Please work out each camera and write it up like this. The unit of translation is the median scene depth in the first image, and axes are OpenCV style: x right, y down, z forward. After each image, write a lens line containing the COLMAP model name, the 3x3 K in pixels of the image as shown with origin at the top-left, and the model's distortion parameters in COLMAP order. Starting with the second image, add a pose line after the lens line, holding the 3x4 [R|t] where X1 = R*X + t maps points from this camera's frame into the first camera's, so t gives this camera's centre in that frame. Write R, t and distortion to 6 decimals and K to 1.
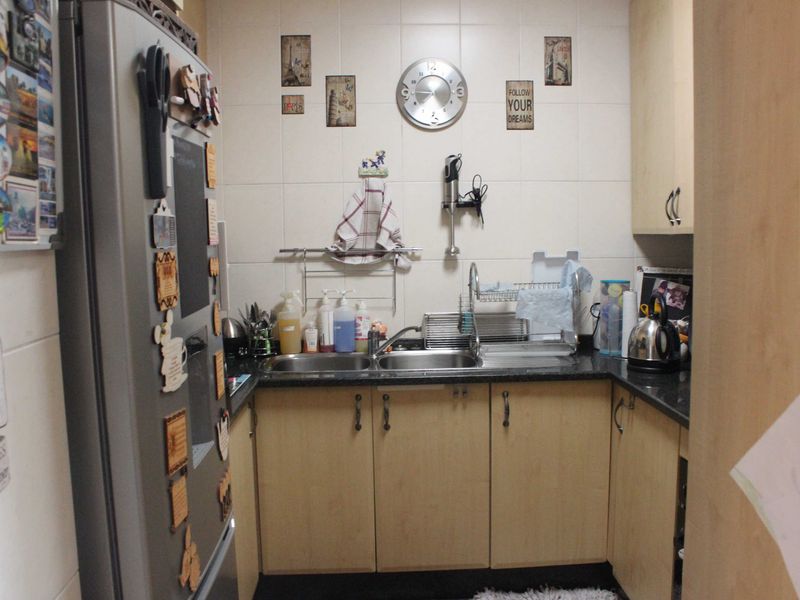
lens RADIAL K [[736.8, 0, 400.0], [0, 736.8, 300.0], [0, 0, 1]] dist [-0.182362, 0.166505]
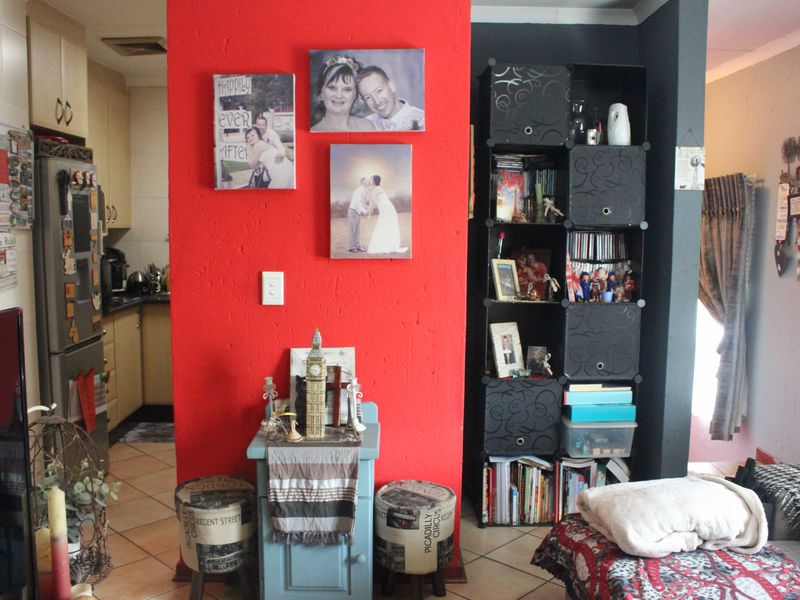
lens RADIAL K [[736.8, 0, 400.0], [0, 736.8, 300.0], [0, 0, 1]] dist [-0.182362, 0.166505]
pose [[0.999478, 0.030438, -0.010823, 1.176644], [-0.030337, 0.999496, 0.009372, 0.162880], [0.011103, -0.009039, 0.999898, -2.121818]]
